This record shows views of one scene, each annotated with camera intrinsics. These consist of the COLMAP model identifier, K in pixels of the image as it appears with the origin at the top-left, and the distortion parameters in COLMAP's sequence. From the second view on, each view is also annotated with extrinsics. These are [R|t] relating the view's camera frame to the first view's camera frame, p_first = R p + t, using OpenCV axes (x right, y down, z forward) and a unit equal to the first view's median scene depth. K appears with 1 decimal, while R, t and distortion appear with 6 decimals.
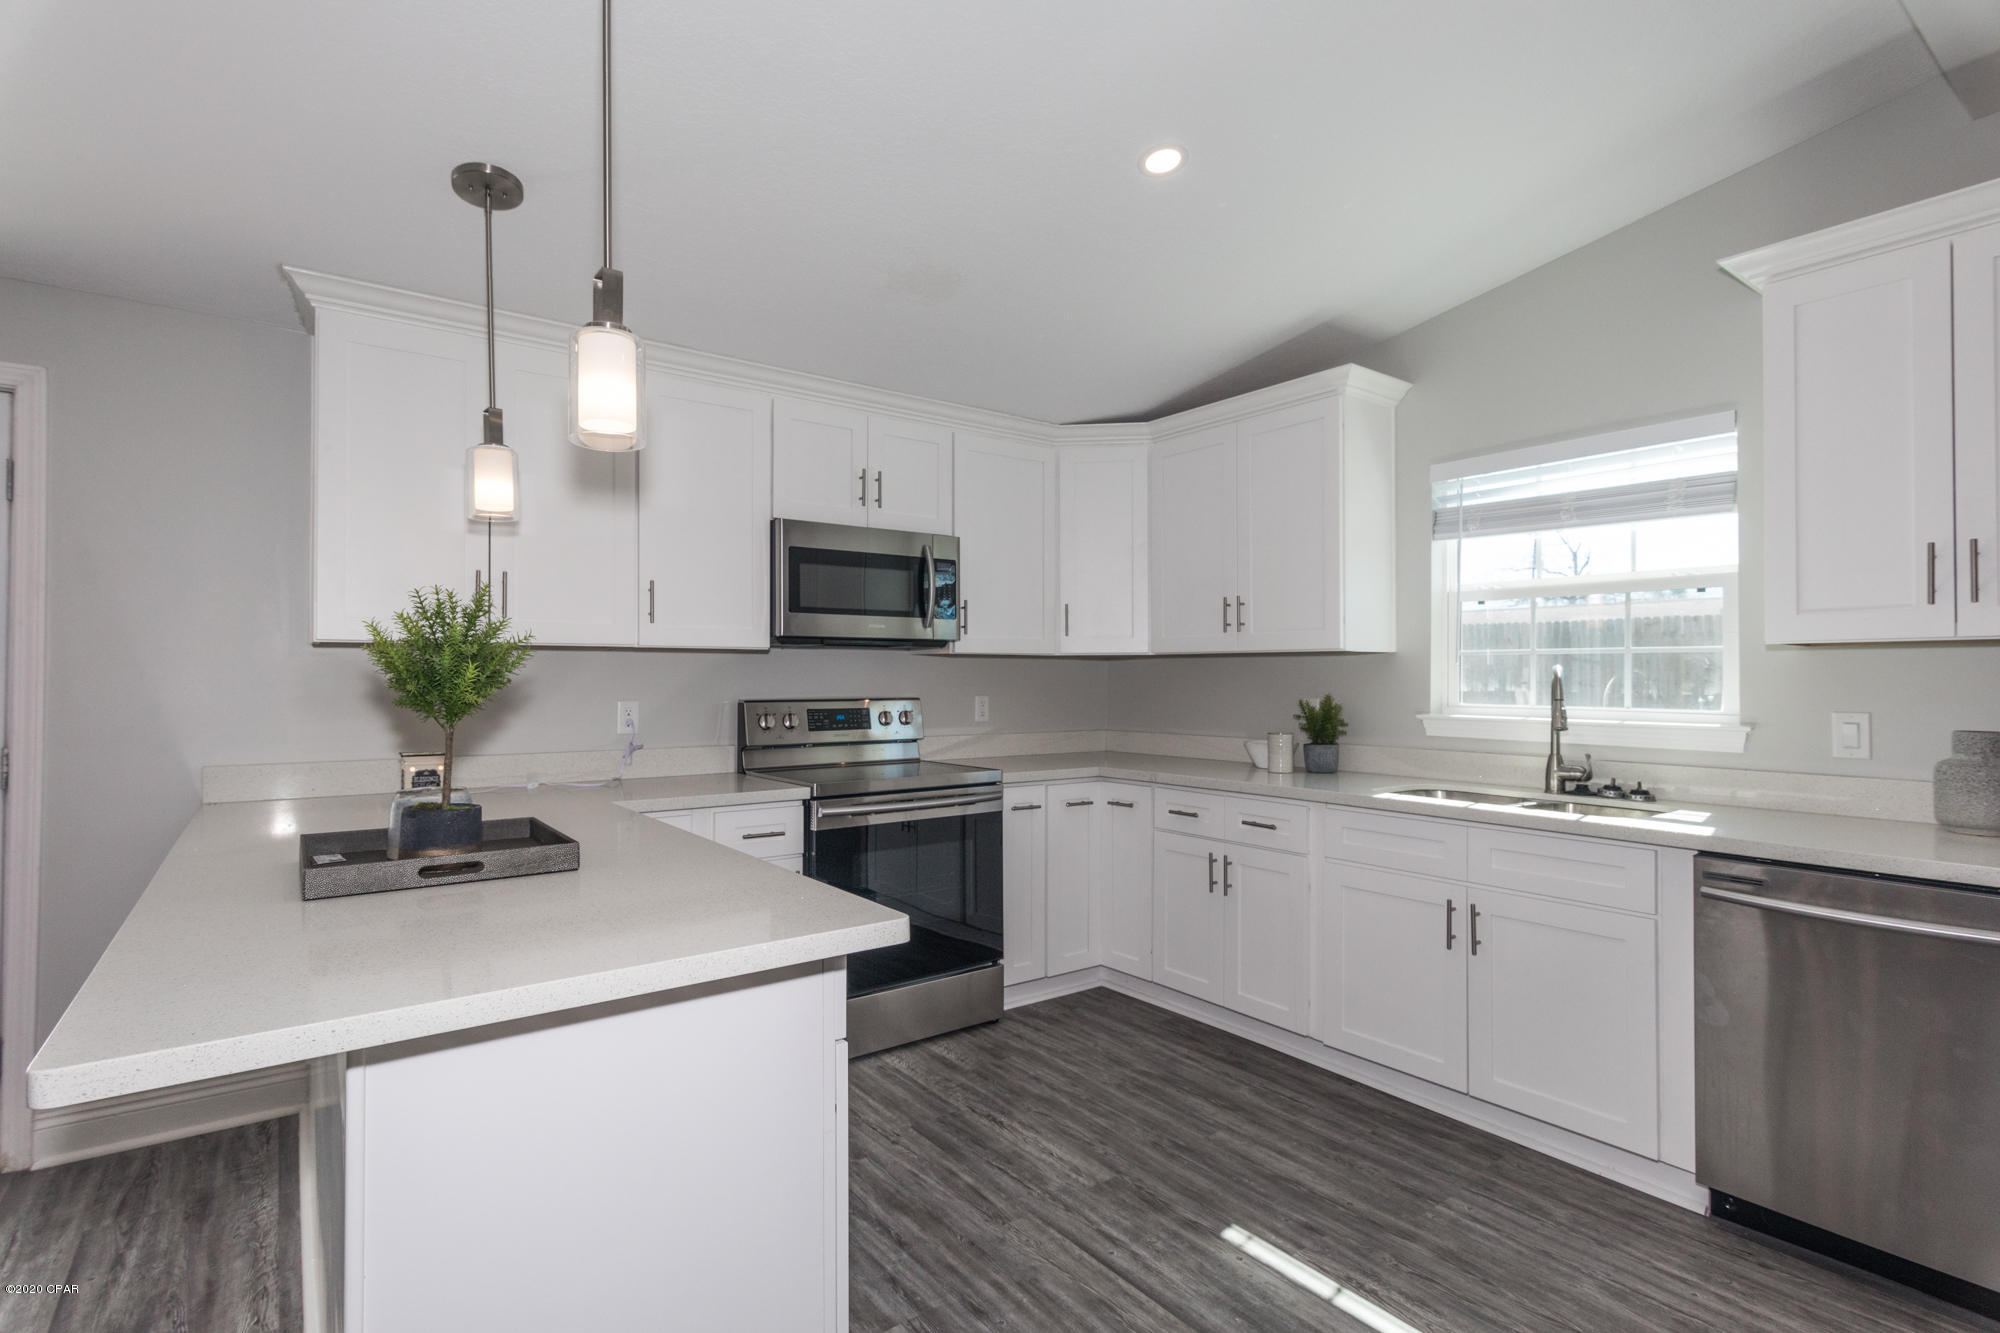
lens RADIAL K [[959.4, 0, 1000.0], [0, 959.4, 666.5], [0, 0, 1]] dist [0.001583, -0.000249]
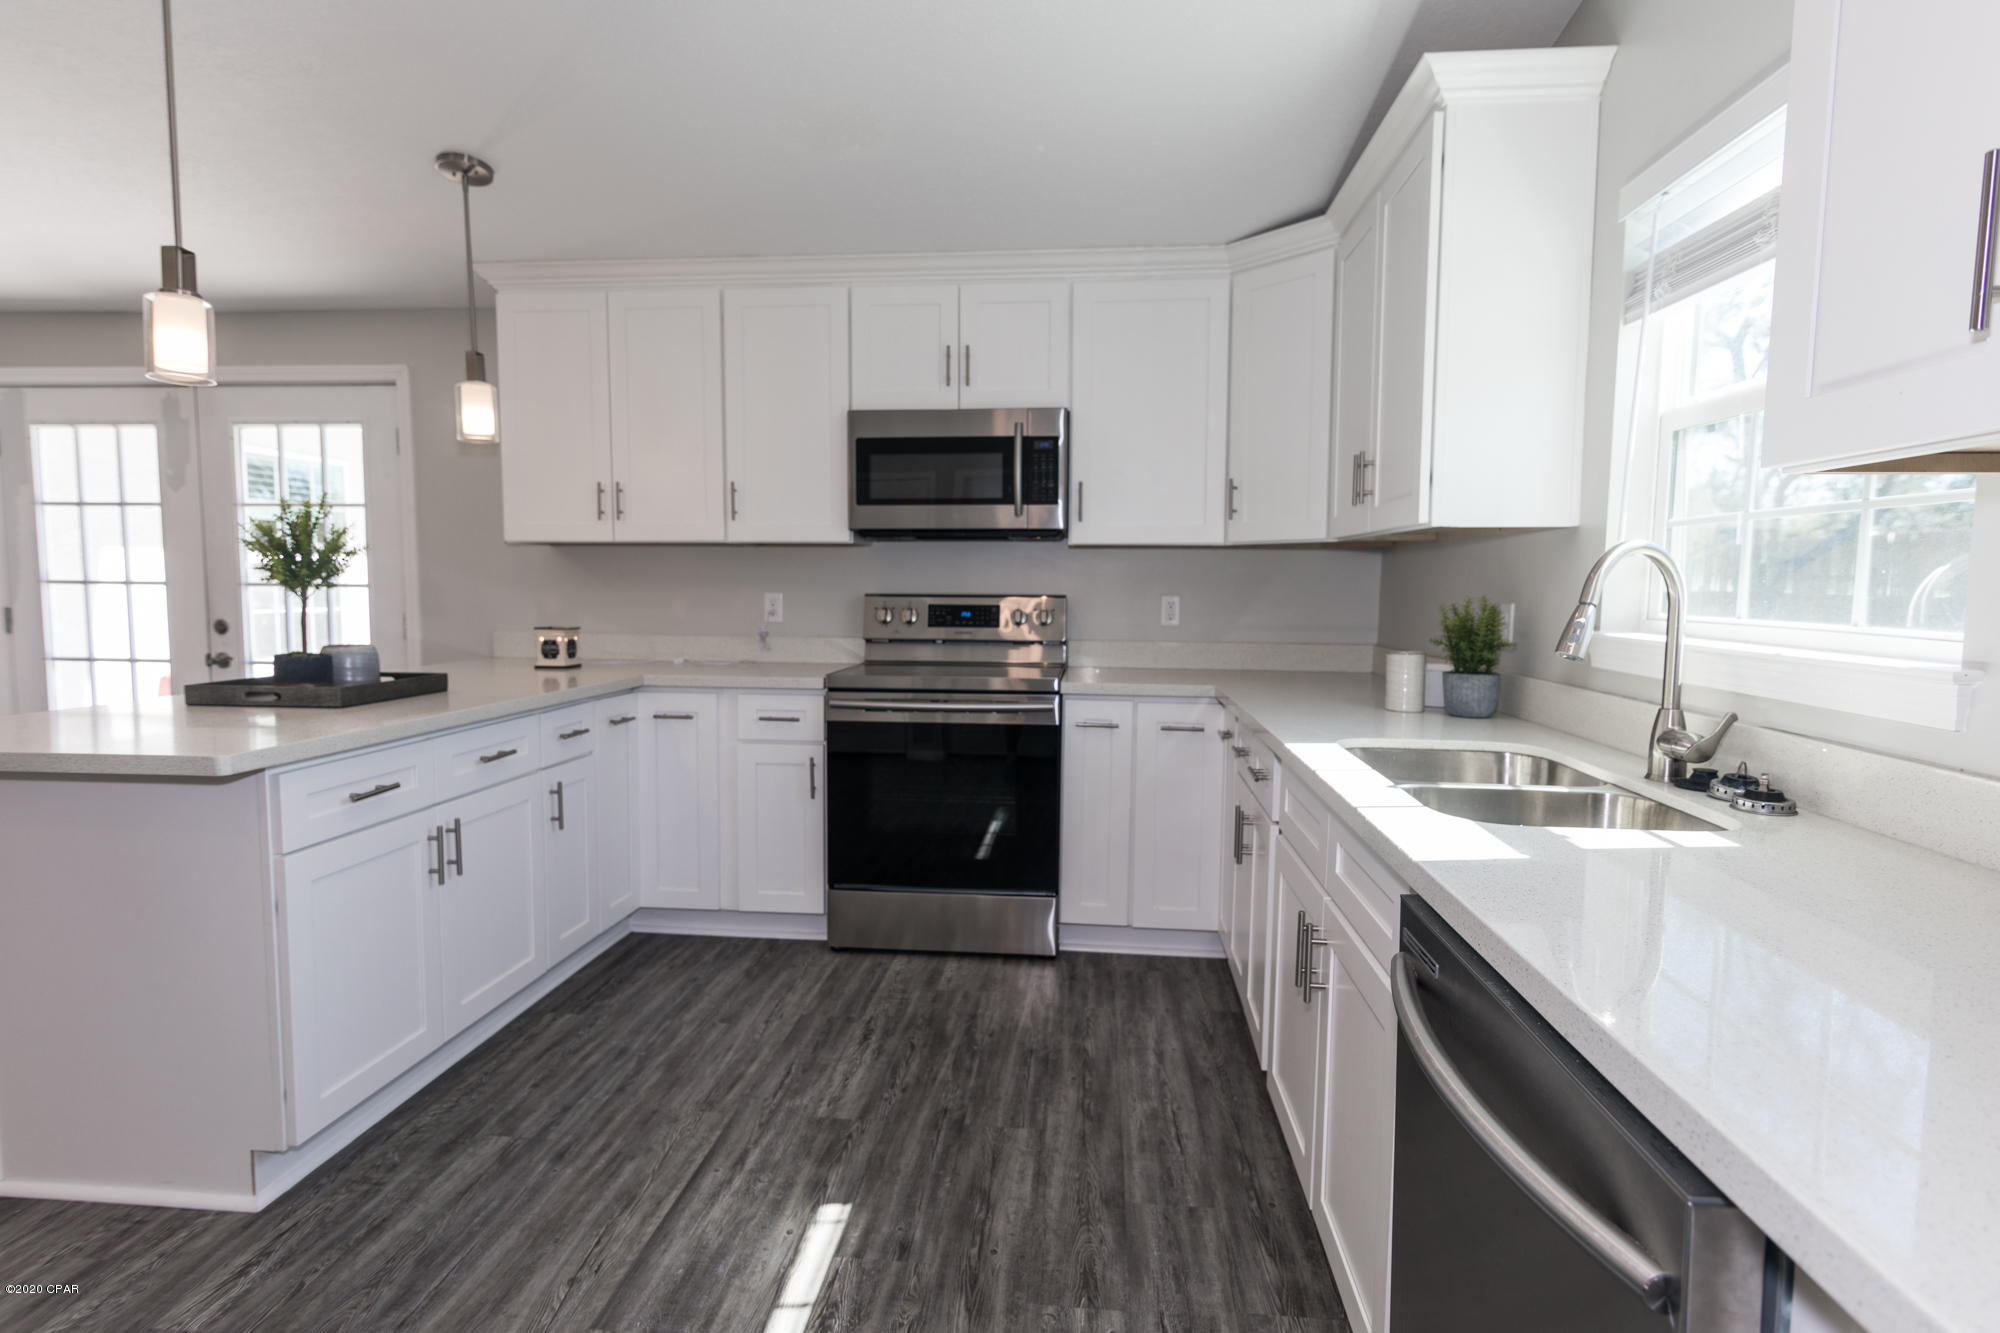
lens RADIAL K [[1029.0, 0, 1000.0], [0, 1029.0, 666.5], [0, 0, 1]] dist [0.006037, 0.000388]
pose [[0.739045, 0.059412, -0.671031, 0.692228], [0.001425, 0.995963, 0.089751, 0.016615], [0.673655, -0.067286, 0.735977, 0.334127]]
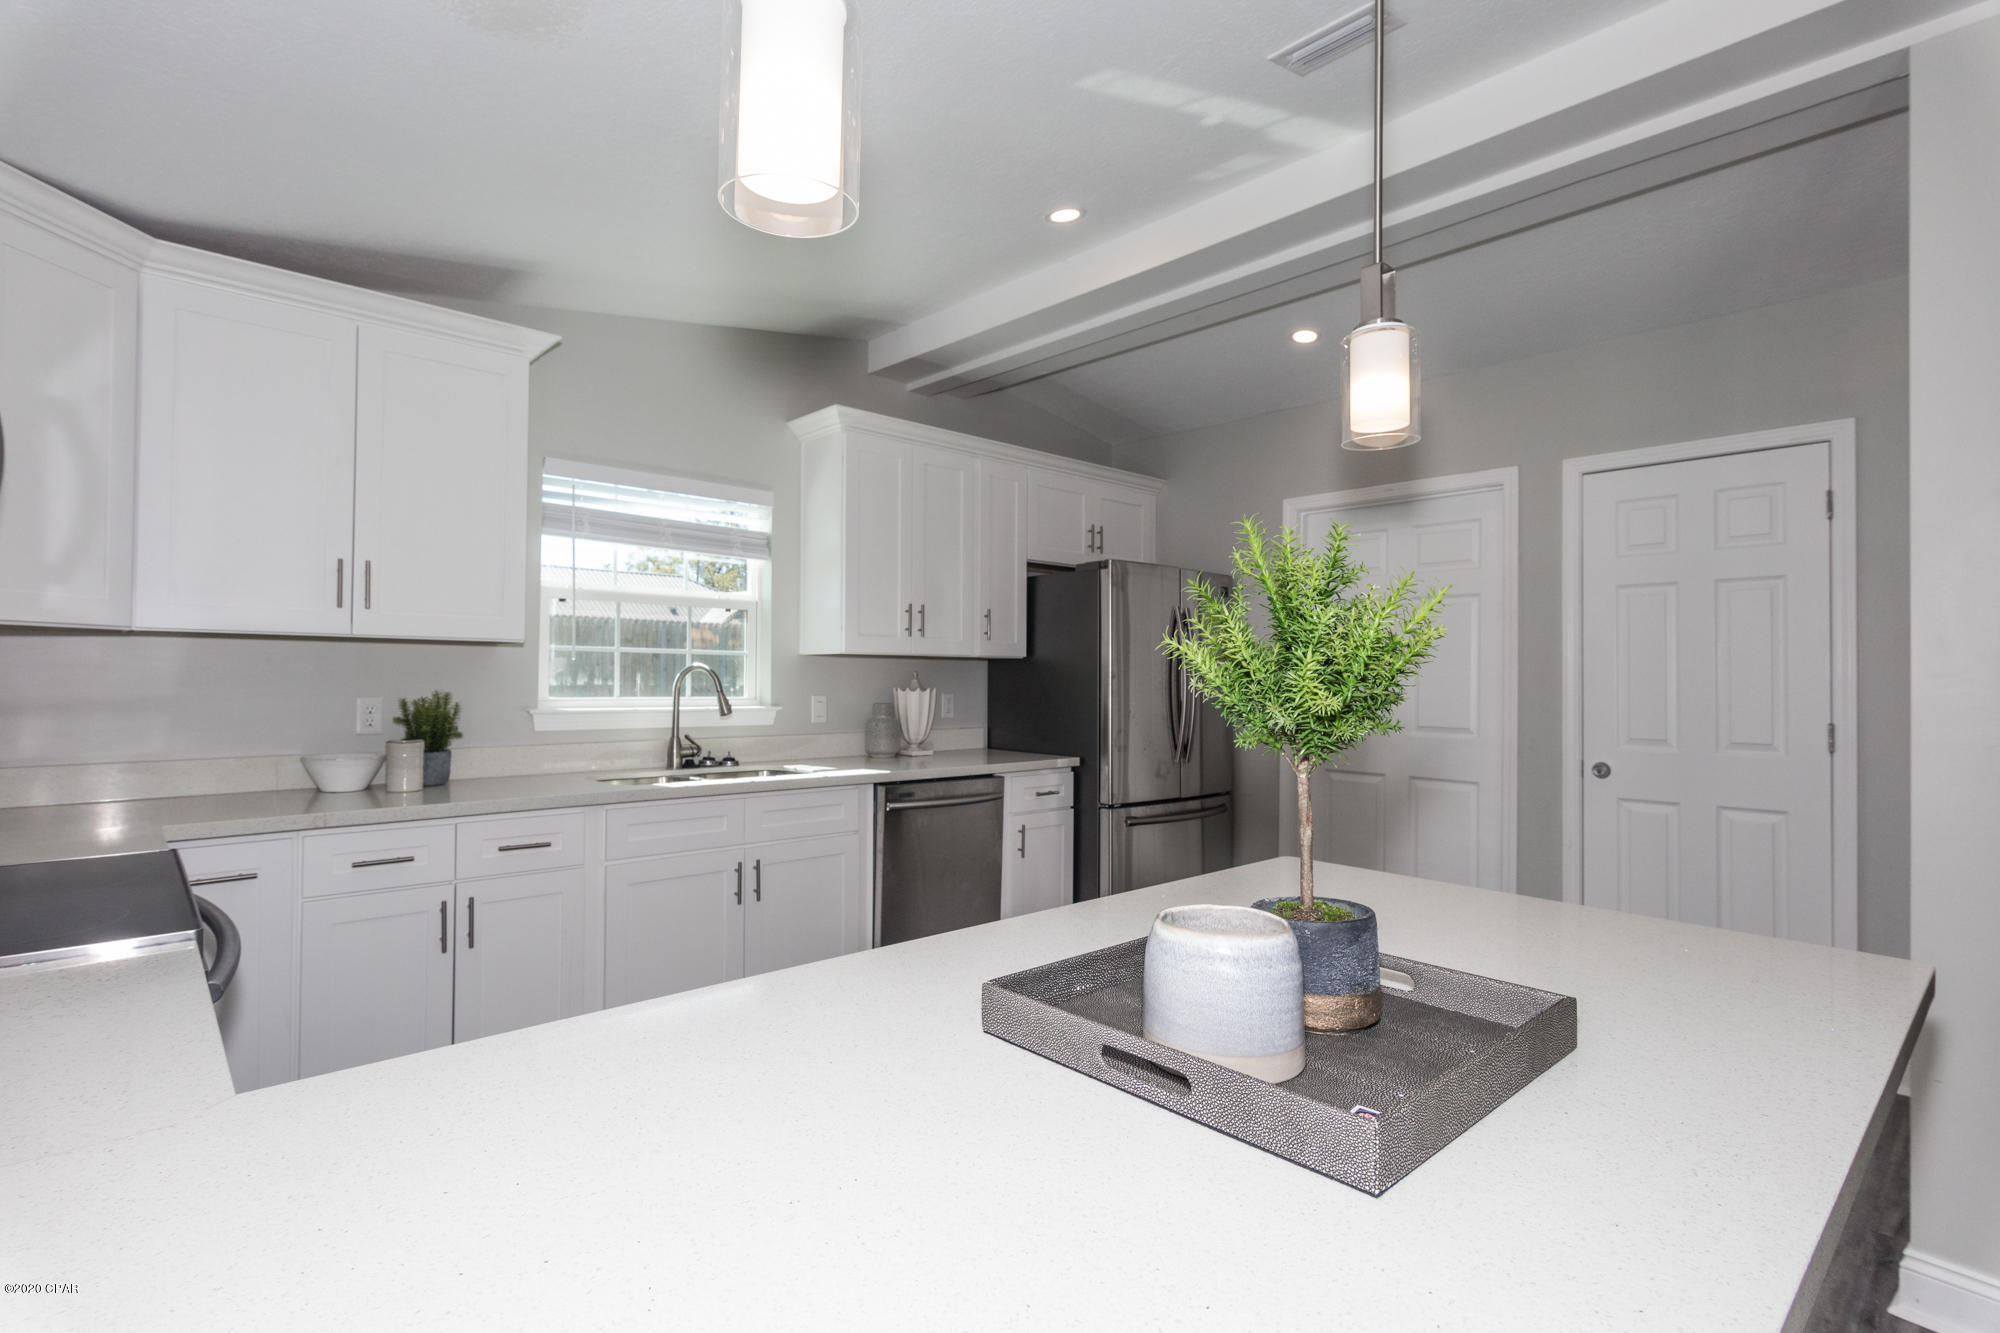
lens RADIAL K [[959.4, 0, 1000.0], [0, 959.4, 666.5], [0, 0, 1]] dist [0.001583, -0.000249]
pose [[-0.098103, 0.006091, 0.995158, -0.661159], [-0.021788, 0.999728, -0.008267, 0.004316], [-0.994938, -0.022493, -0.097943, 0.717455]]
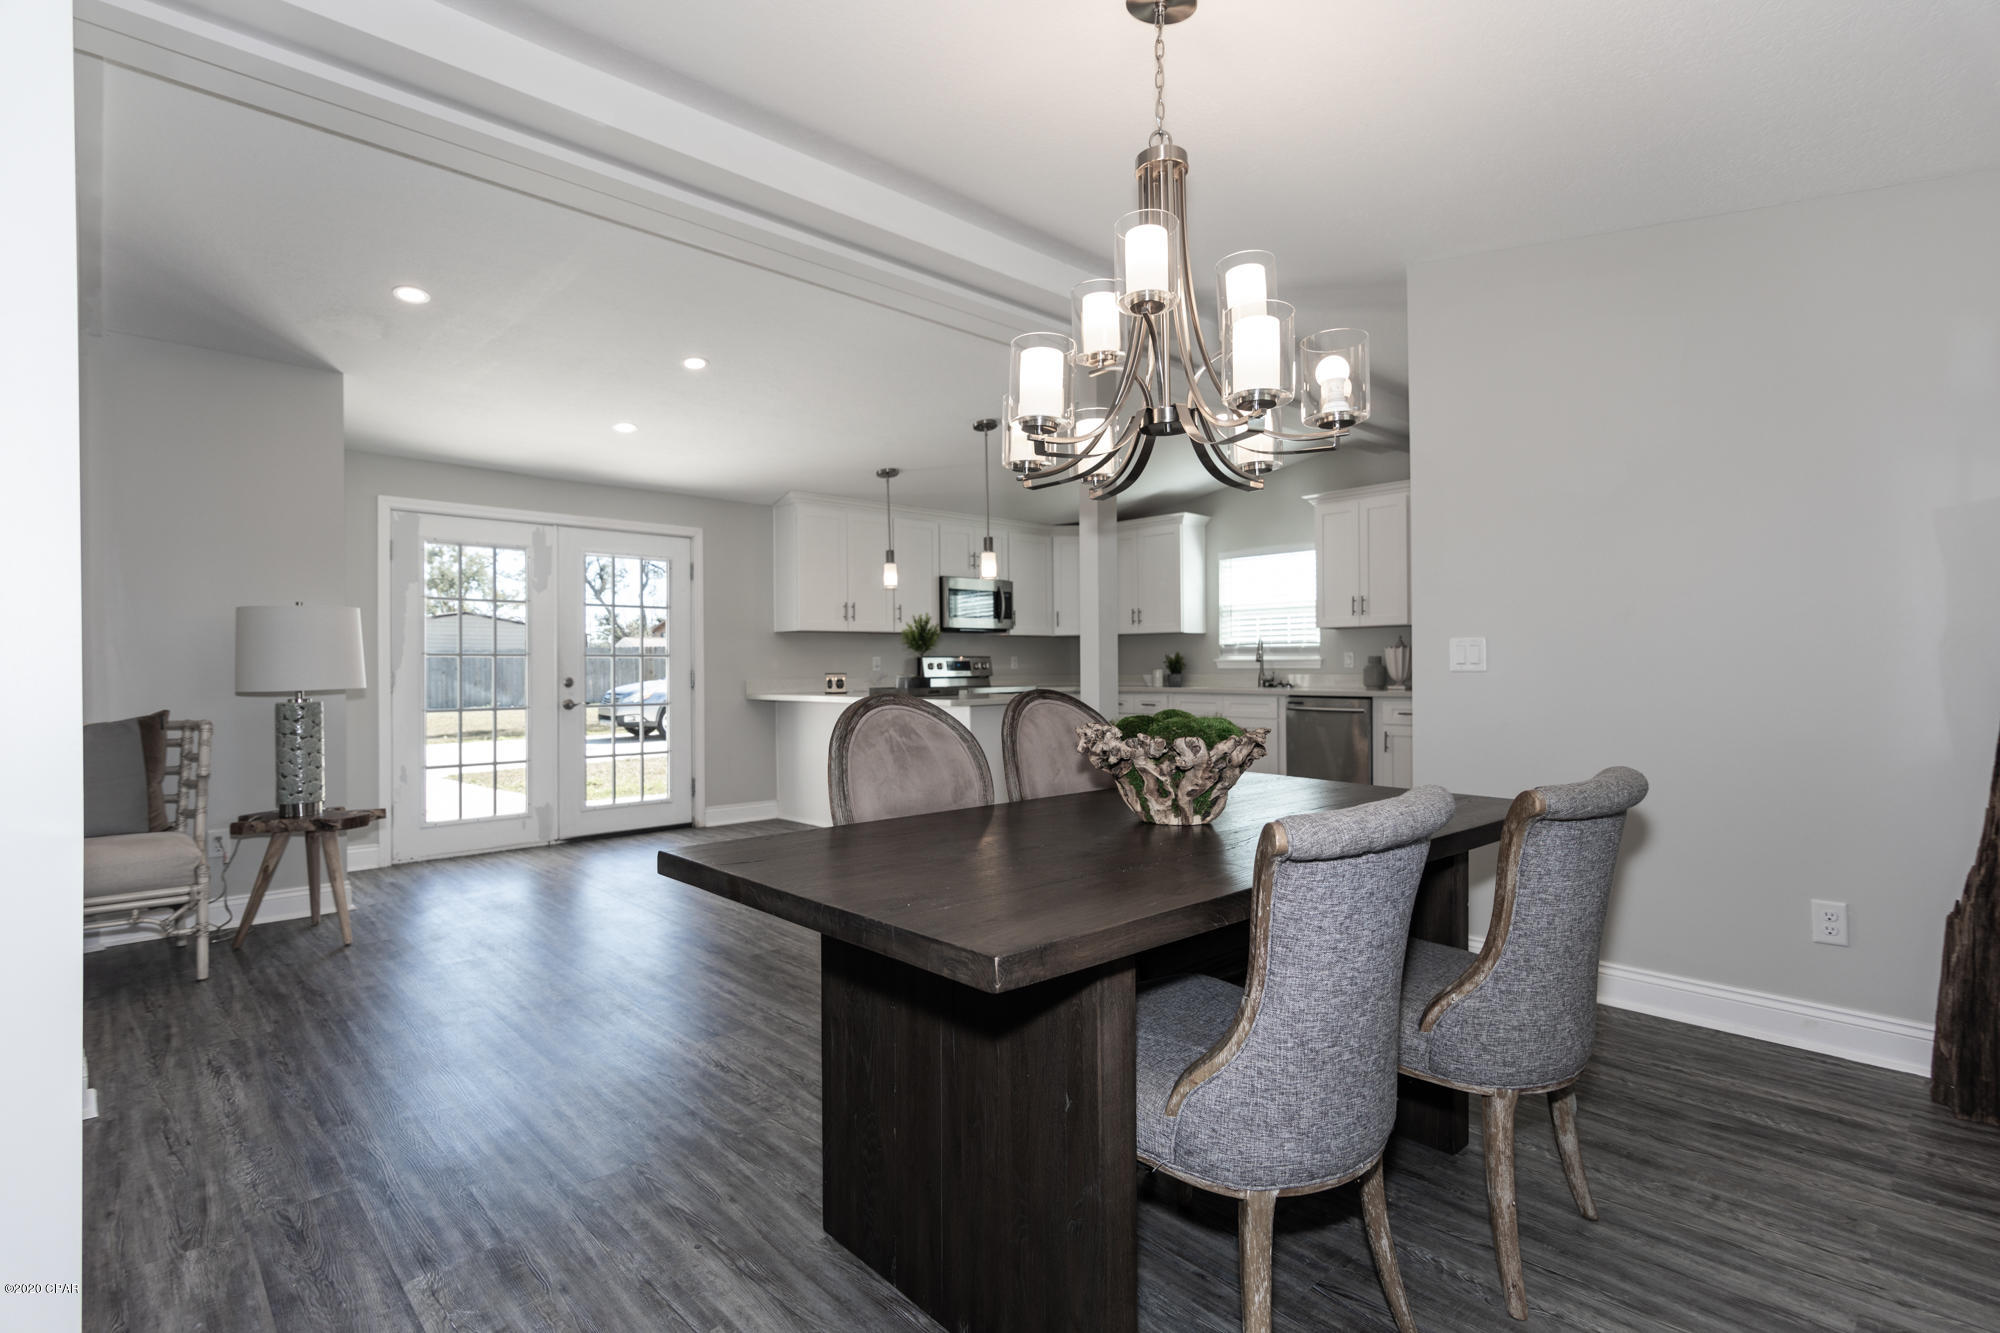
lens RADIAL K [[959.4, 0, 1000.0], [0, 959.4, 666.5], [0, 0, 1]] dist [0.001583, -0.000249]
pose [[0.993462, -0.011186, 0.113615, -0.402901], [0.009726, 0.999863, 0.013399, 0.036875], [-0.113749, -0.012206, 0.993435, -1.459436]]
